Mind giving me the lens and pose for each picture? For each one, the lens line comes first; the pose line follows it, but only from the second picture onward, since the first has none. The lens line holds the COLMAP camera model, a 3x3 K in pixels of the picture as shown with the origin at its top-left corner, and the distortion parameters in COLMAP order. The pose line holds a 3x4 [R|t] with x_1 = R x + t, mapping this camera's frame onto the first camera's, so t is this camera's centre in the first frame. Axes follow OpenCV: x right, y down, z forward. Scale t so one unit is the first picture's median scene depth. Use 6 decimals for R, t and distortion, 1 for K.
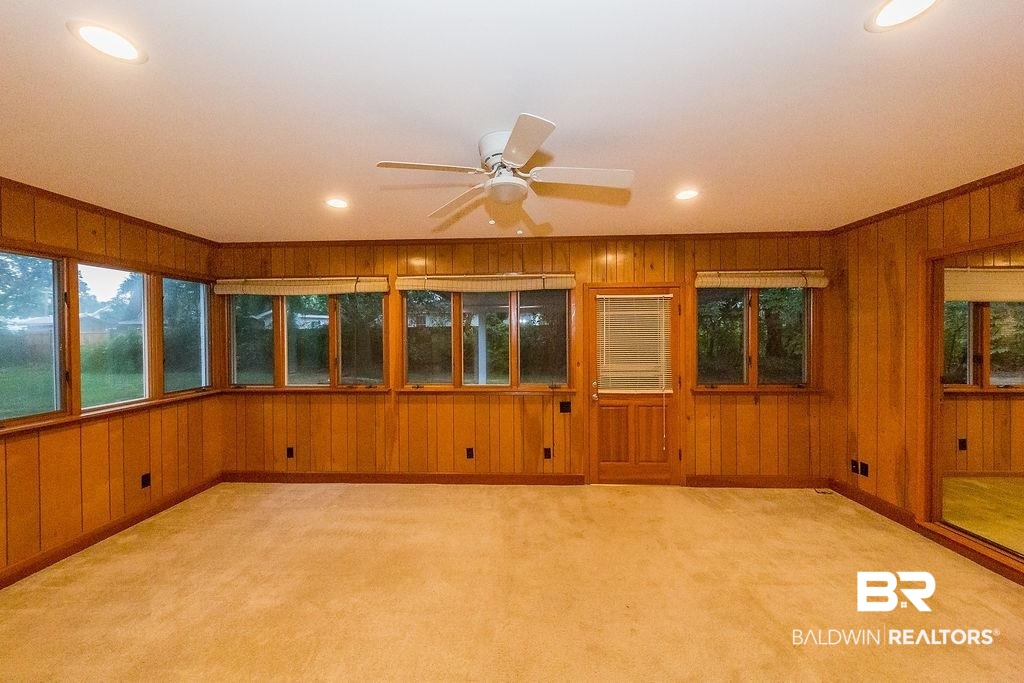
lens RADIAL K [[351.0, 0, 507.1], [0, 351.0, 336.8], [0, 0, 1]] dist [0.007309, -0.004274]
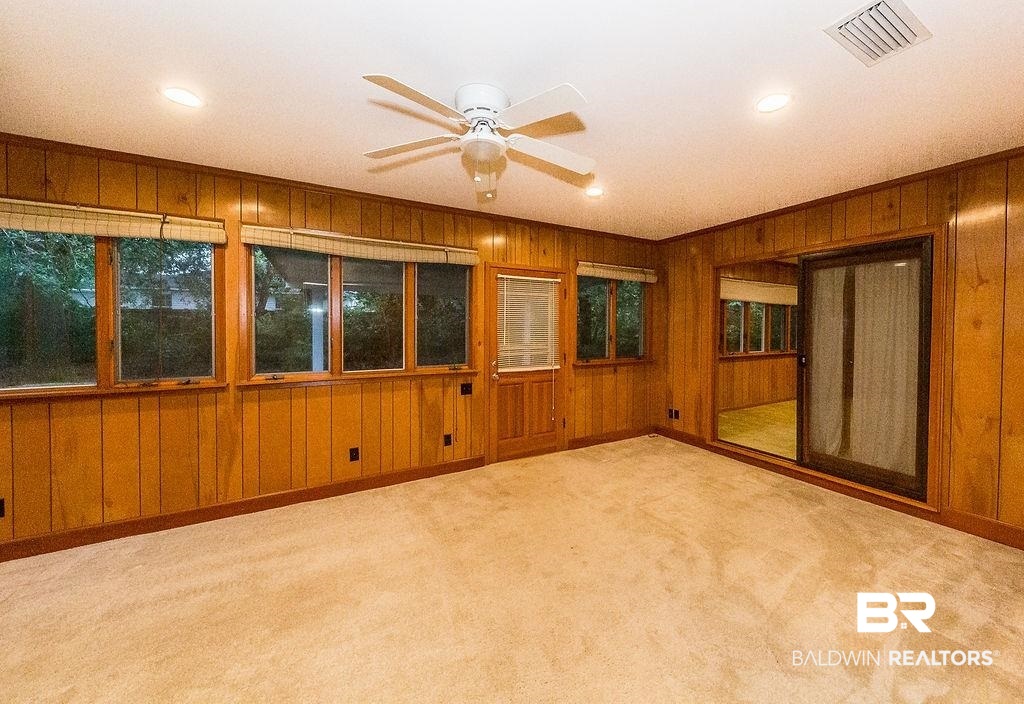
lens RADIAL K [[394.3, 0, 514.5], [0, 394.3, 339.8], [0, 0, 1]] dist [0.000157, -0.000172]
pose [[0.839662, 0.000166, 0.543109, -0.323314], [-0.006939, 0.999922, 0.010423, 0.057141], [-0.543065, -0.012520, 0.839597, 0.031281]]
